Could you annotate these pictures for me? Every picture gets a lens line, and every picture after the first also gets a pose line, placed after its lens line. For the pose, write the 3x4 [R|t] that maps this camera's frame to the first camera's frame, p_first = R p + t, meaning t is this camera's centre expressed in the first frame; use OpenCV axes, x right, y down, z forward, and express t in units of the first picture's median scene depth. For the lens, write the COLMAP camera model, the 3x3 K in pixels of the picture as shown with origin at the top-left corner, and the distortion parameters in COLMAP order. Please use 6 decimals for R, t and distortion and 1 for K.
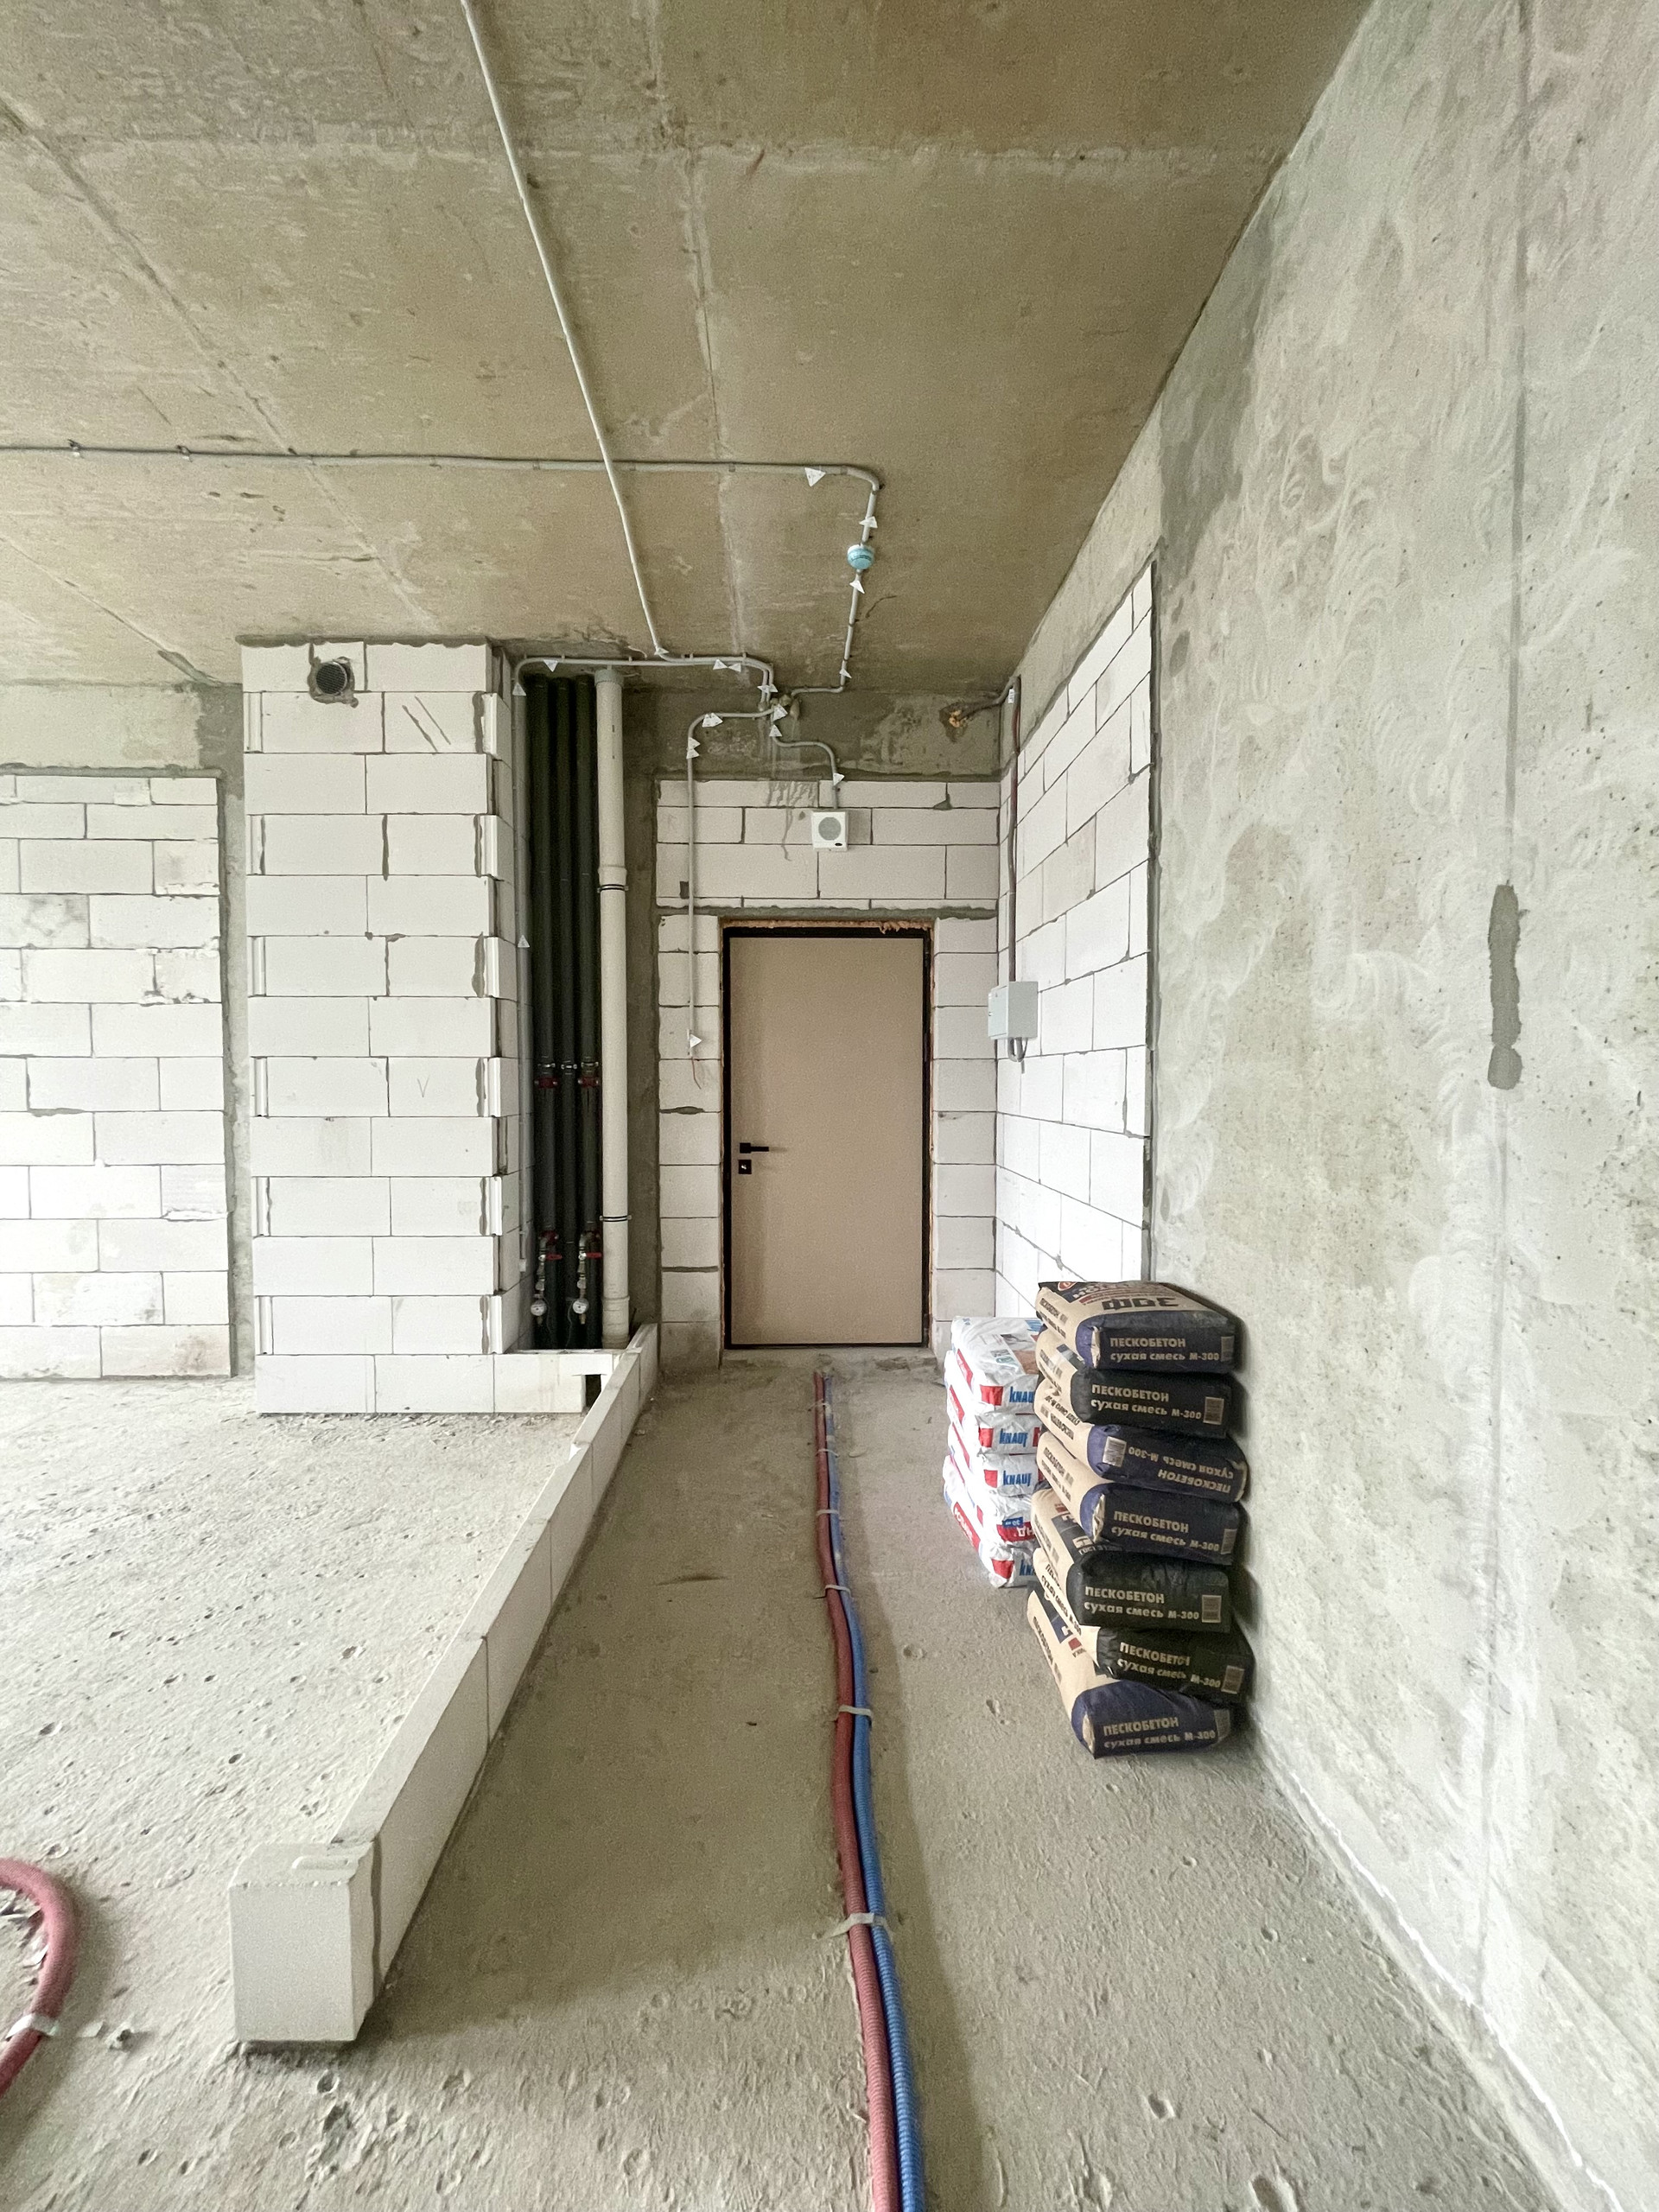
lens RADIAL K [[885.5, 0, 818.9], [0, 885.5, 1104.5], [0, 0, 1]] dist [-0.004517, 0.000502]
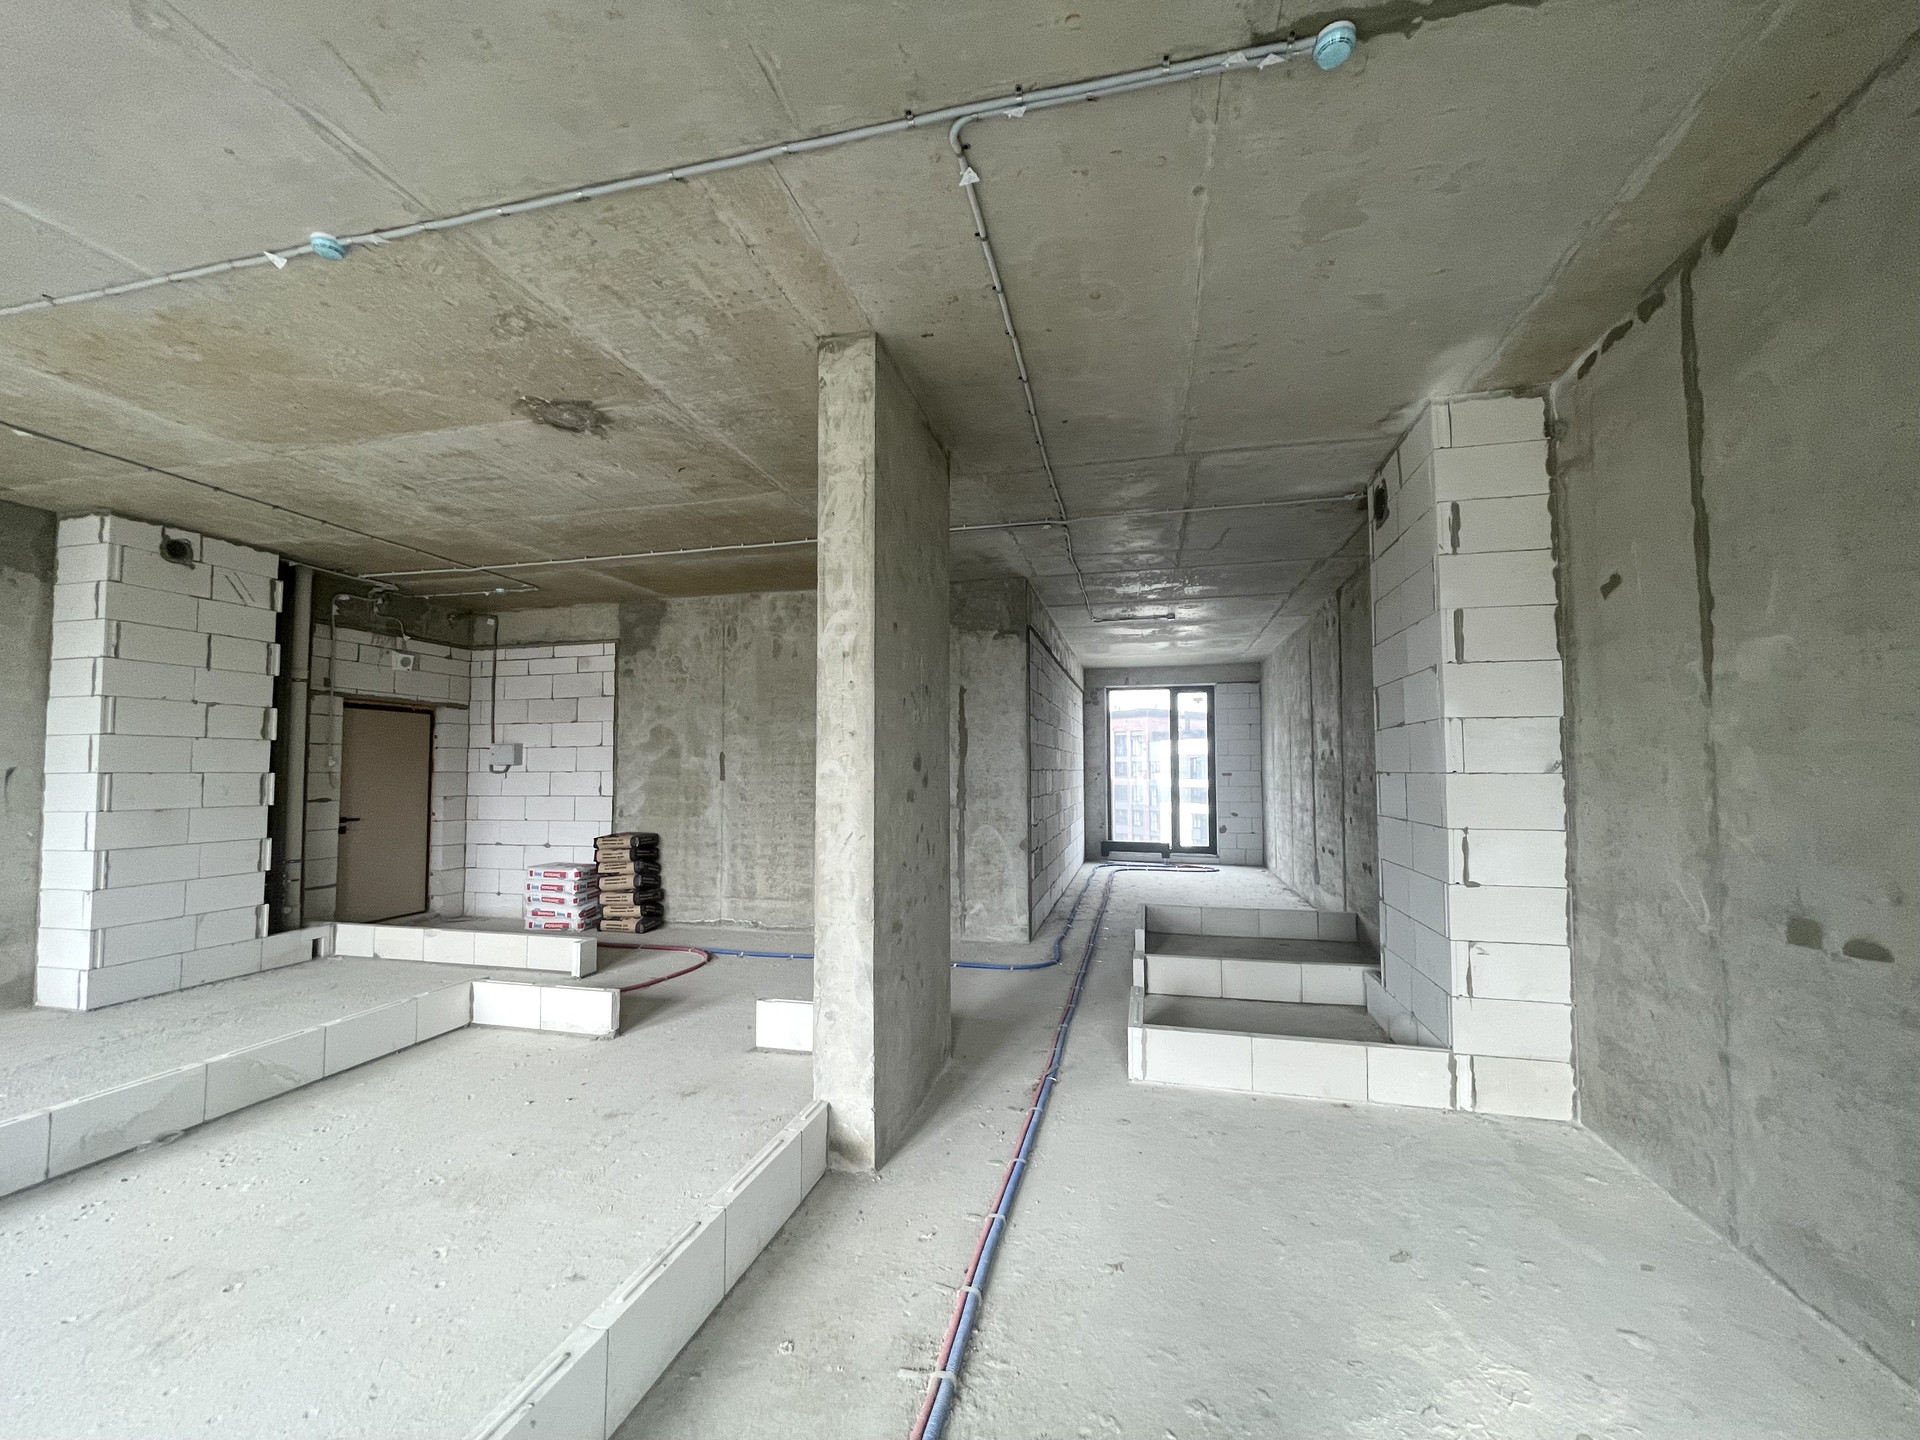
lens RADIAL K [[768.6, 0, 960.2], [0, 768.6, 731.6], [0, 0, 1]] dist [-0.004517, 0.000502]
pose [[0.257722, 0.048876, 0.964982, -1.564005], [0.035525, 0.997565, -0.060014, 0.008339], [-0.965566, 0.049748, 0.255358, -0.810237]]
